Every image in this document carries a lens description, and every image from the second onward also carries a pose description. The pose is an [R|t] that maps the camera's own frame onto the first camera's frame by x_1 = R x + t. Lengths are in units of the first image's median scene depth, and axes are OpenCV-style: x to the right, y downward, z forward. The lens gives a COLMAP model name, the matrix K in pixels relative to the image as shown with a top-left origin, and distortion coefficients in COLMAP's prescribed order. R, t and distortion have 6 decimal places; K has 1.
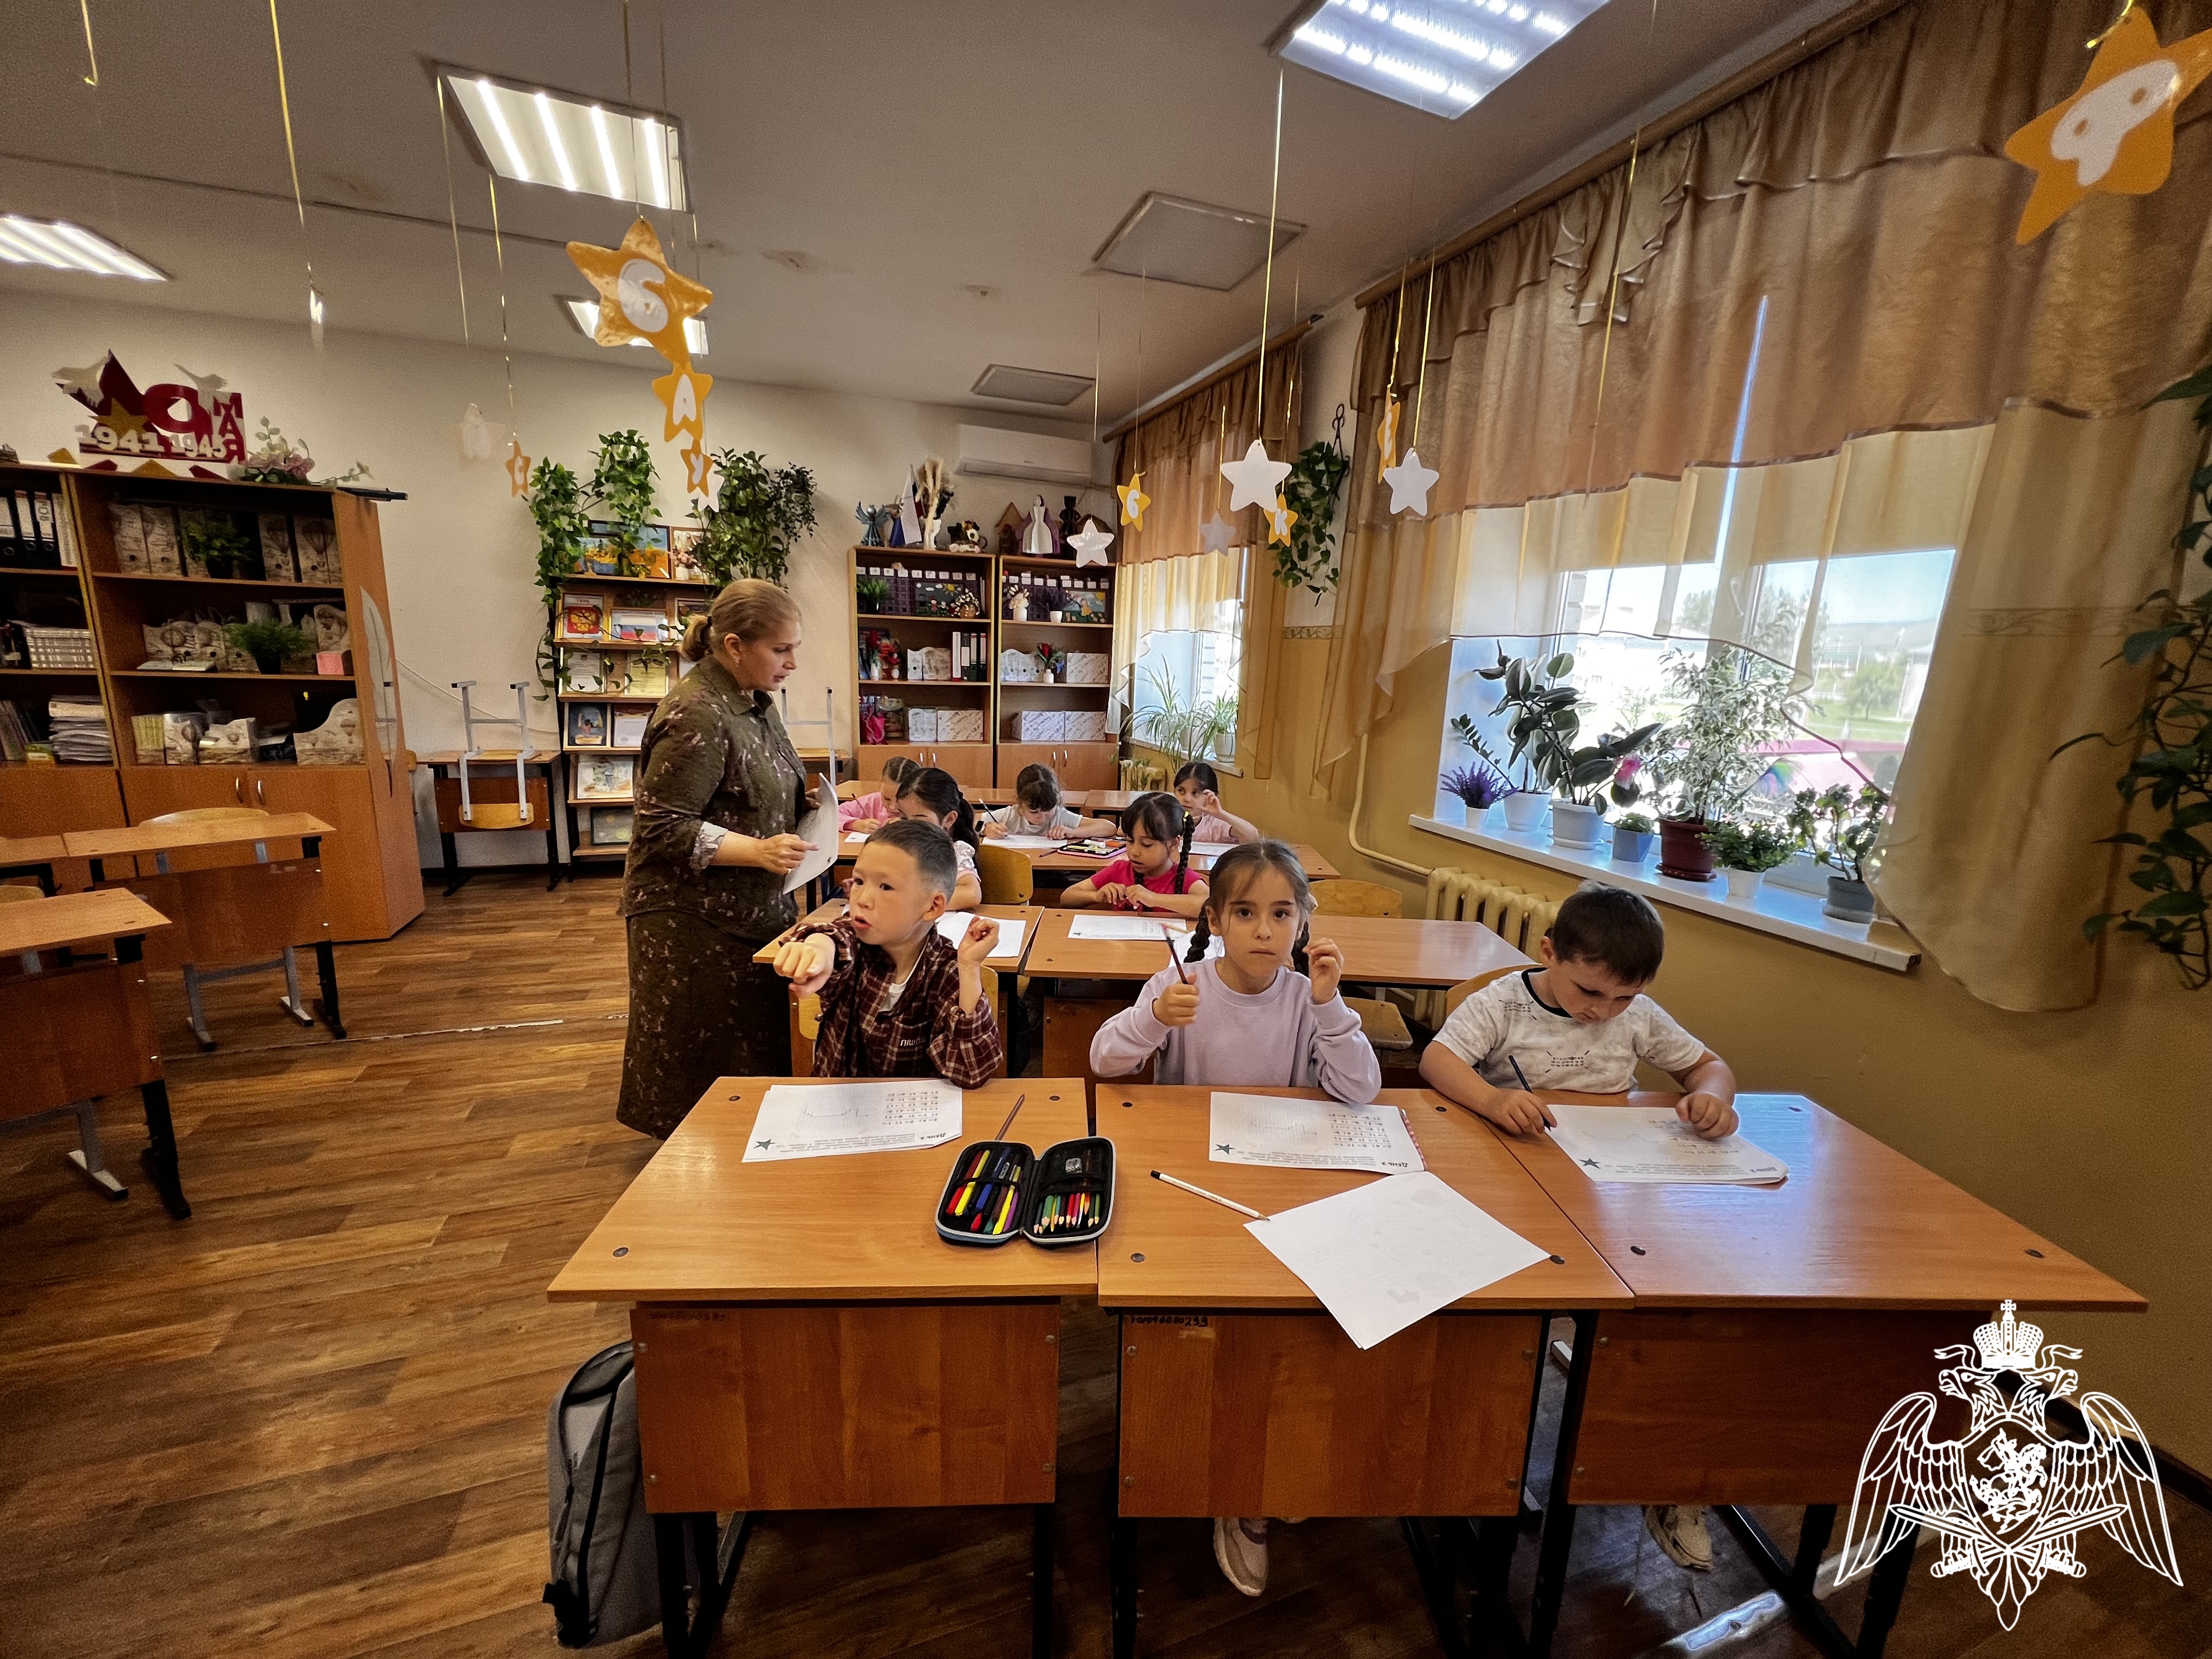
lens RADIAL K [[887.9, 0, 1105.0], [0, 887.9, 832.3], [0, 0, 1]] dist [-0.001920, 0.000618]
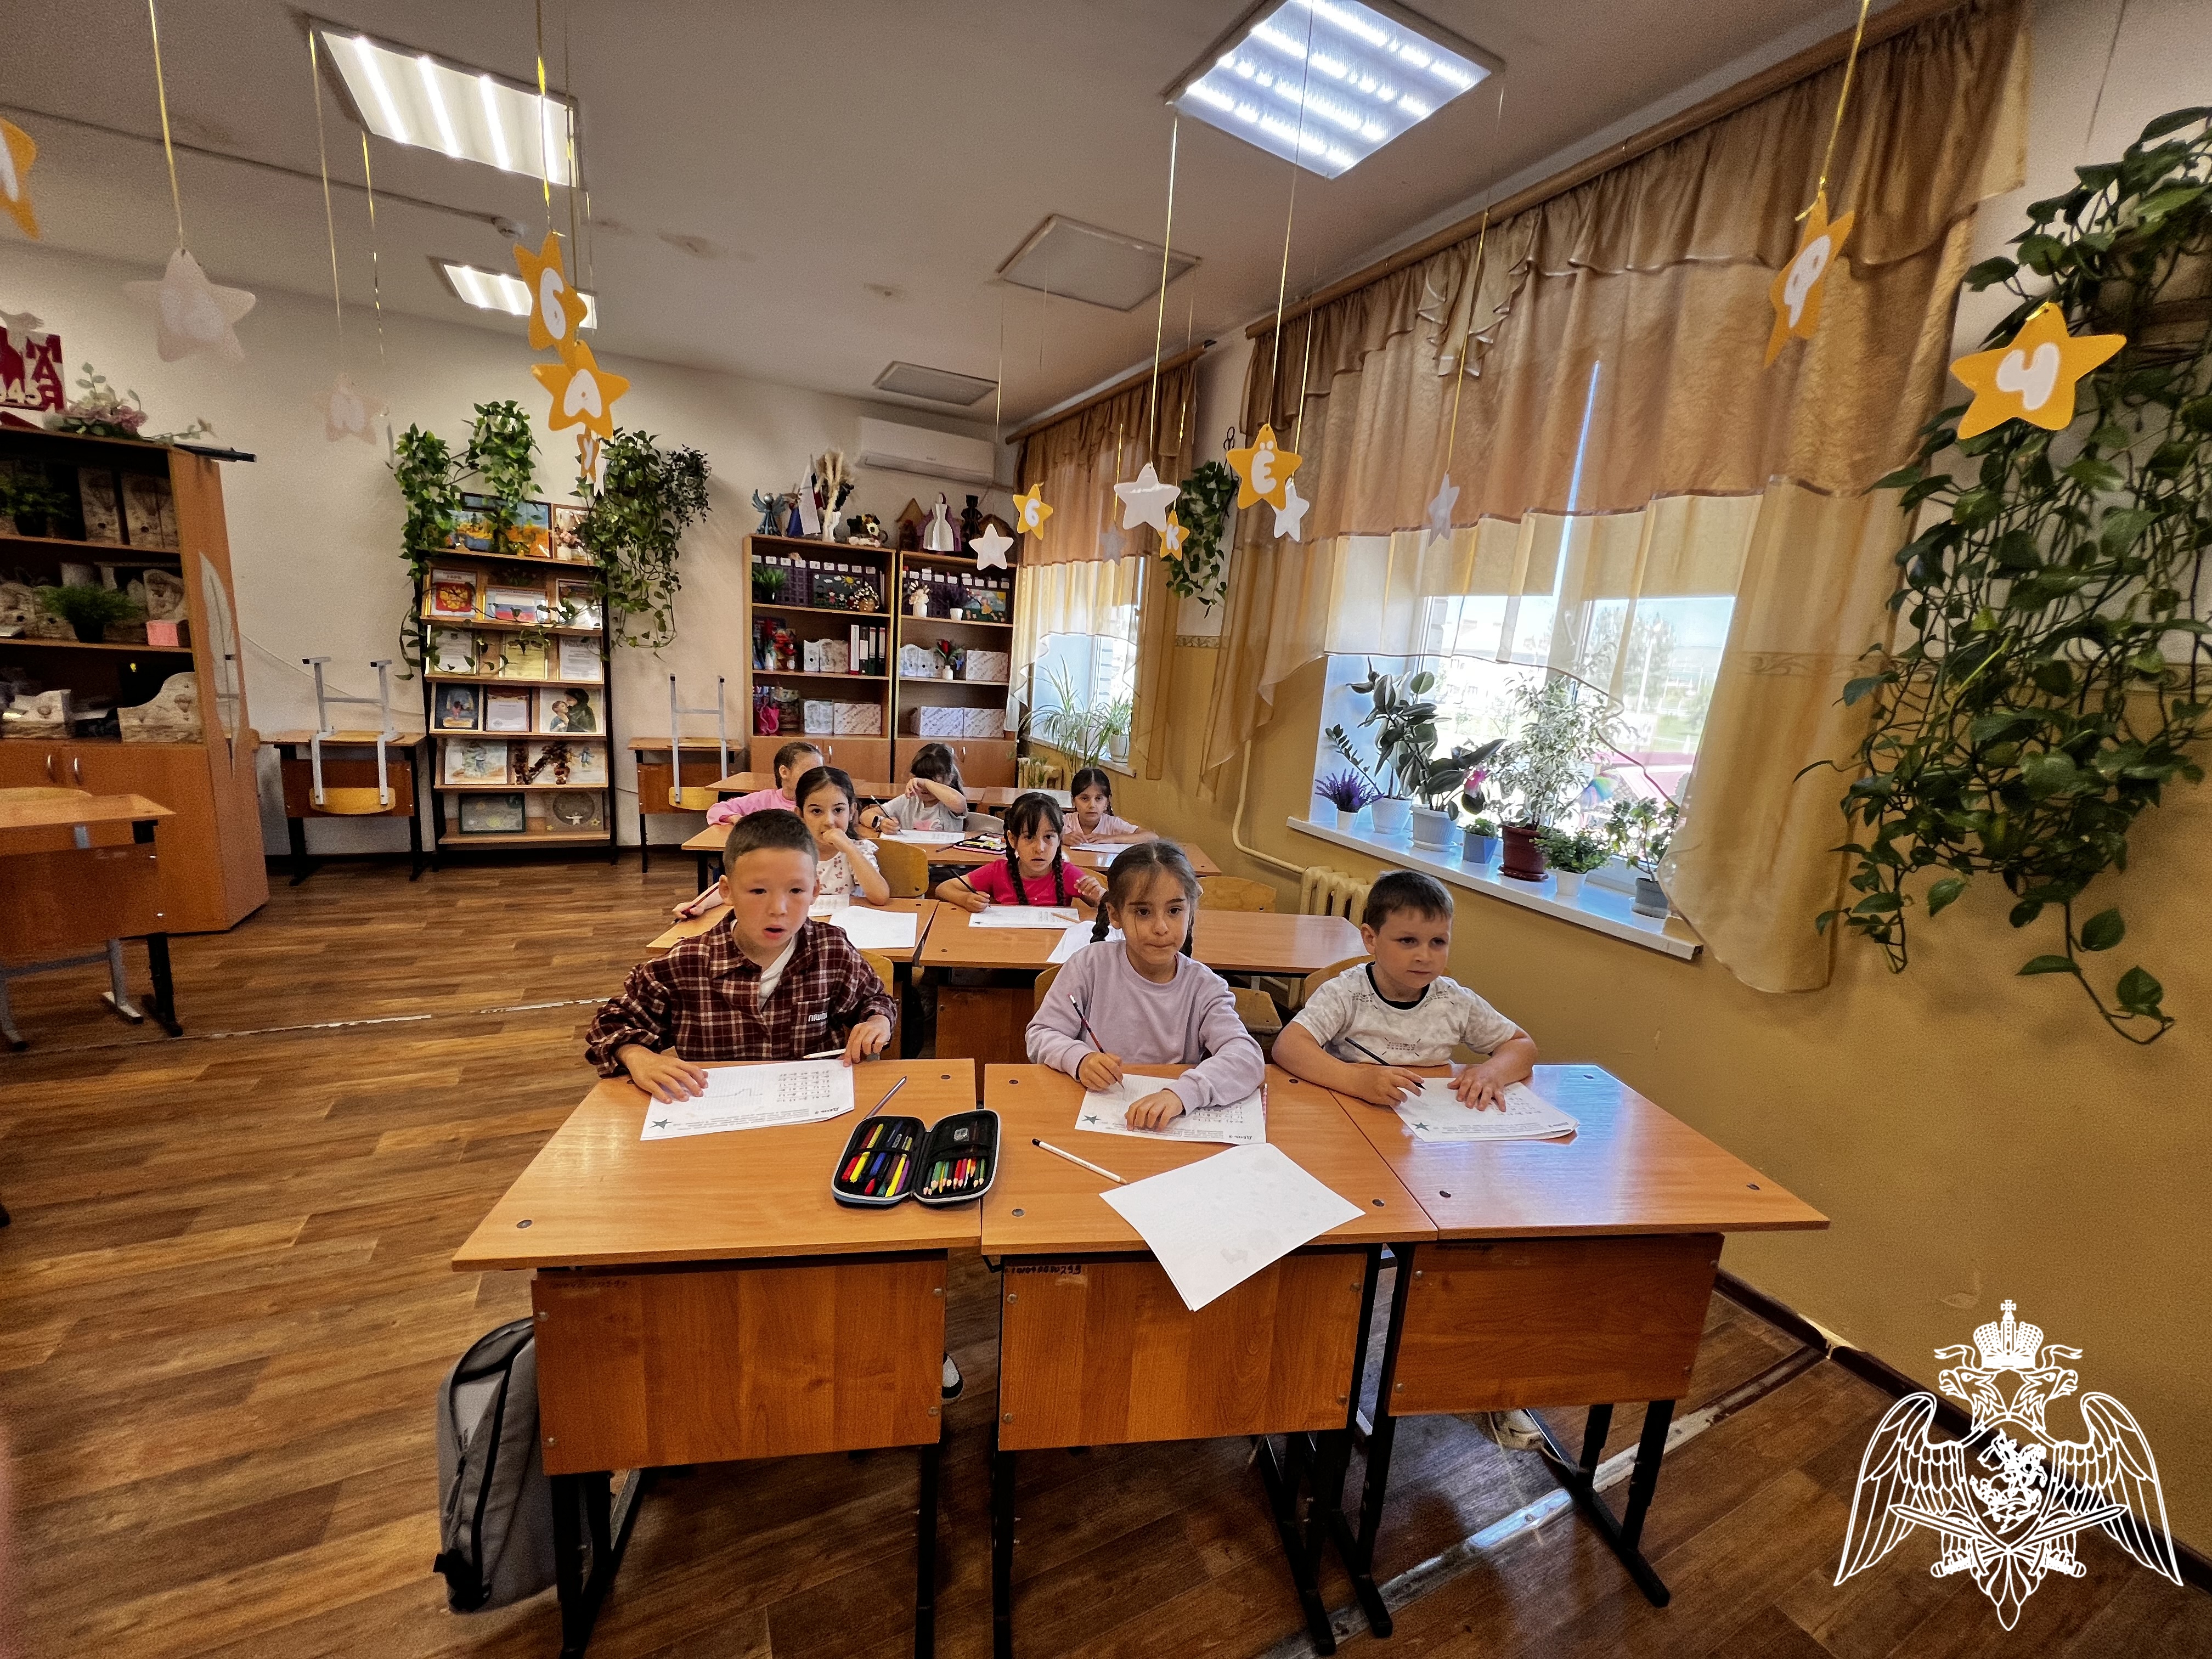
lens RADIAL K [[883.8, 0, 1104.7], [0, 883.8, 833.1], [0, 0, 1]] dist [-0.001415, -0.000092]
pose [[0.993421, 0.014763, 0.113567, 0.003538], [-0.015418, 0.999869, 0.004891, -0.001697], [-0.113480, -0.006610, 0.993518, -0.033638]]
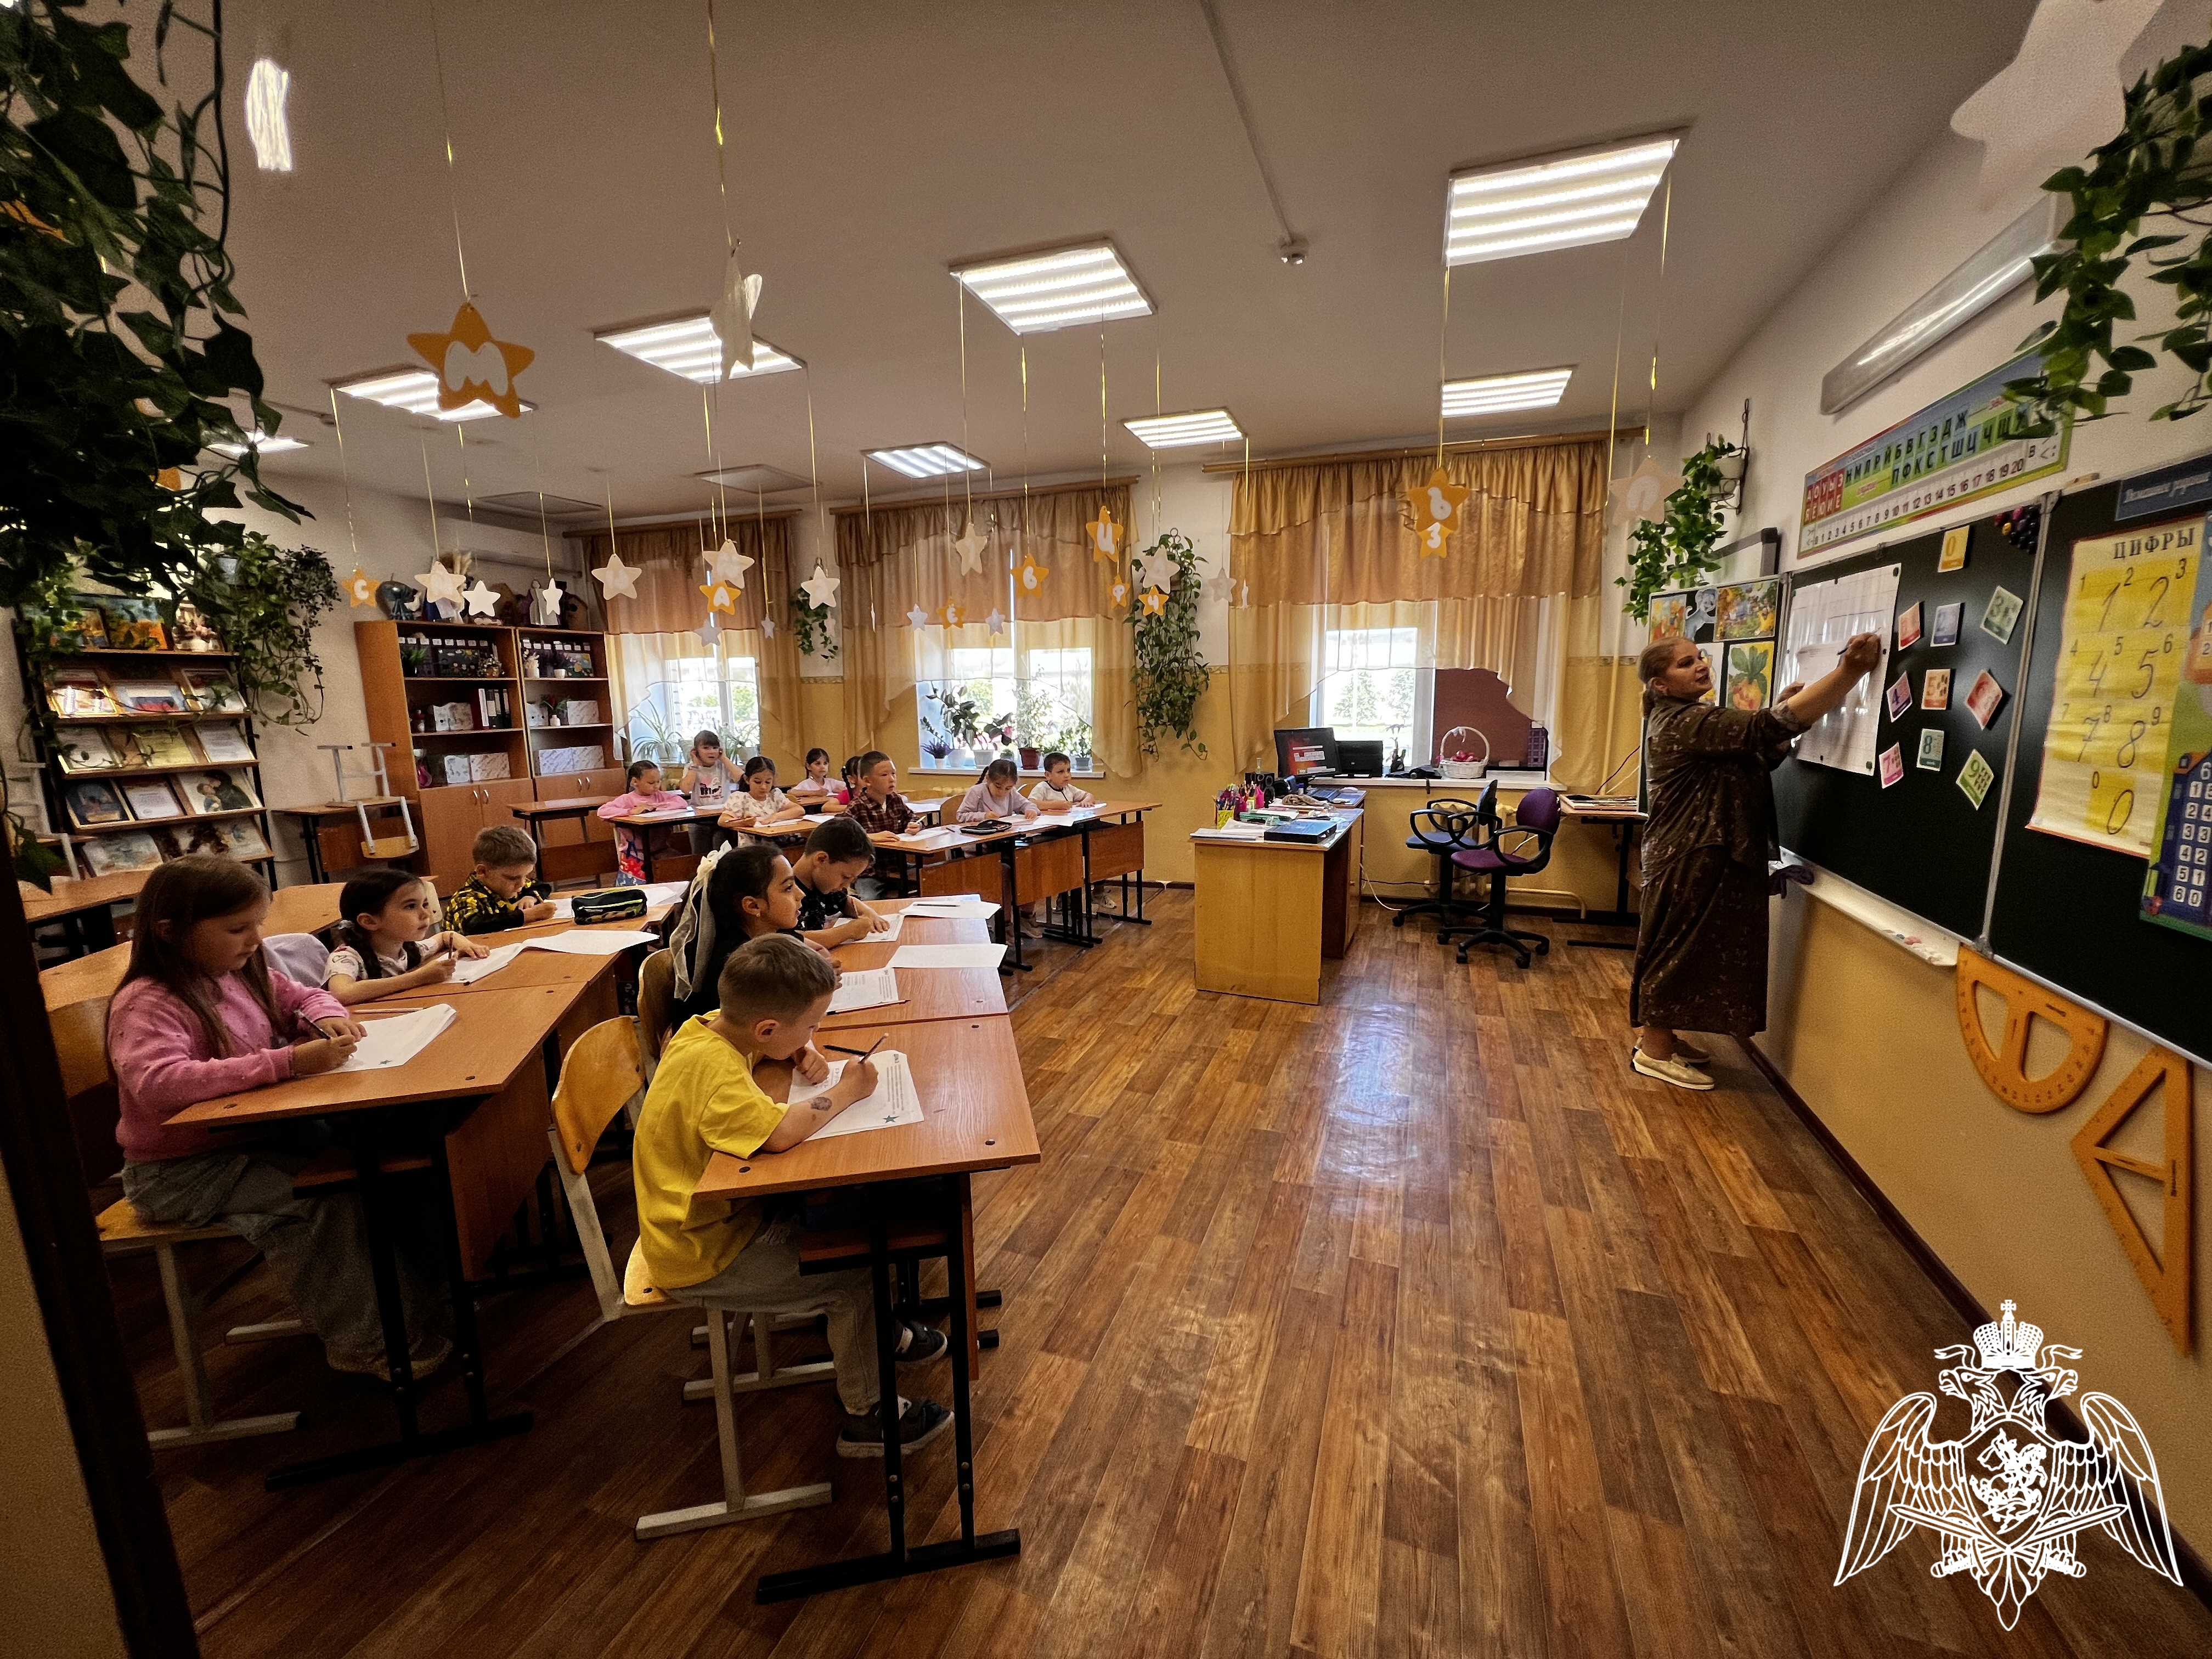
lens RADIAL K [[883.8, 0, 1103.8], [0, 883.8, 831.4], [0, 0, 1]] dist [-0.001415, -0.000092]
pose [[0.653679, -0.165015, 0.738562, -0.861882], [0.190129, 0.980445, 0.050780, 0.103996], [-0.732499, 0.107228, 0.672271, -0.658697]]
